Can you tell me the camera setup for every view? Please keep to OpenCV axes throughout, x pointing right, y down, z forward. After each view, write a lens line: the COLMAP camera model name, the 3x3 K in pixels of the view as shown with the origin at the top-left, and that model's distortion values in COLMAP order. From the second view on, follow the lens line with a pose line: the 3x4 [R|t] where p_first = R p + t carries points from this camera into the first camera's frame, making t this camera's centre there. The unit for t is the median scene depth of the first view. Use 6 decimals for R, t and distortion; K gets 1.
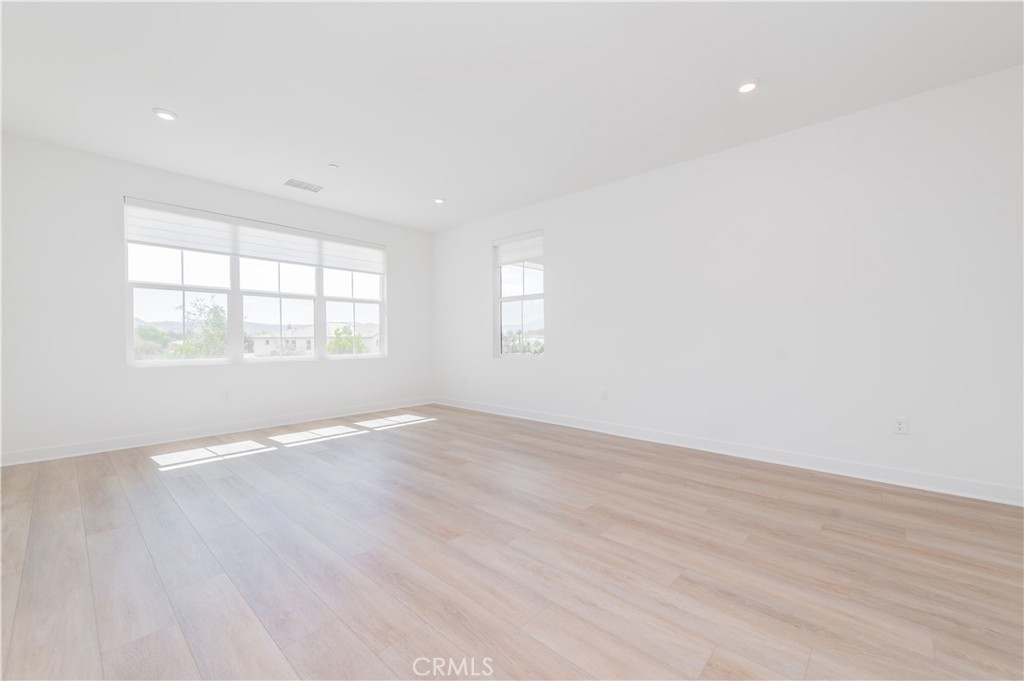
lens RADIAL K [[408.6, 0, 507.8], [0, 408.6, 339.5], [0, 0, 1]] dist [0.004343, -0.000084]
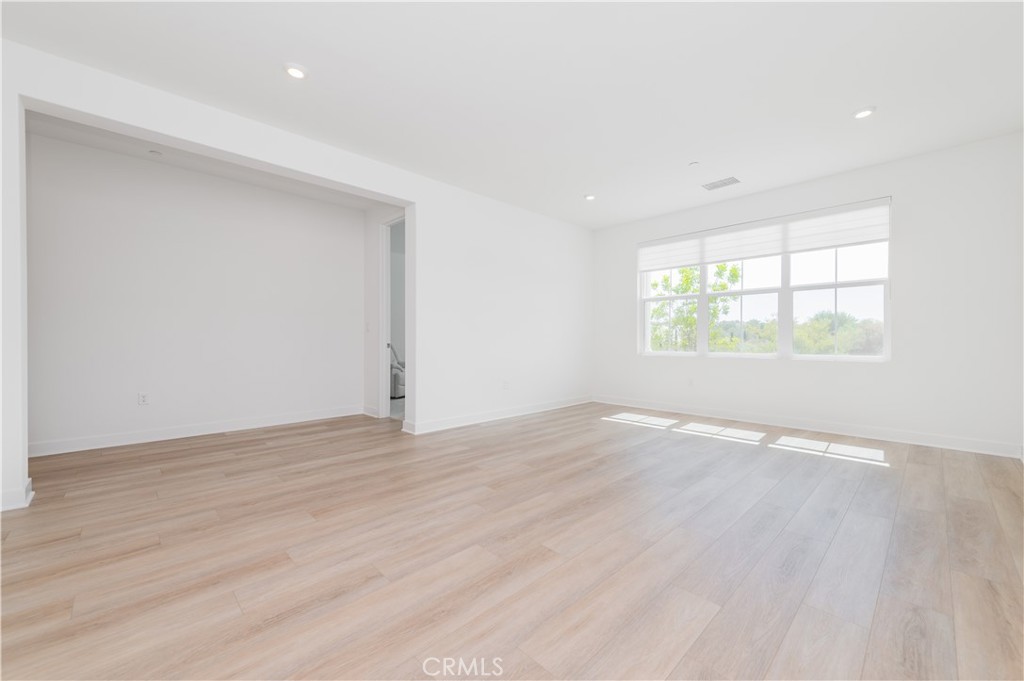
lens RADIAL K [[408.6, 0, 513.4], [0, 408.6, 340.4], [0, 0, 1]] dist [0.004343, -0.000084]
pose [[-0.064162, 0.007425, -0.997912, 0.589390], [-0.001183, 0.999971, 0.007517, 0.005290], [0.997939, 0.001663, -0.064152, 0.591657]]
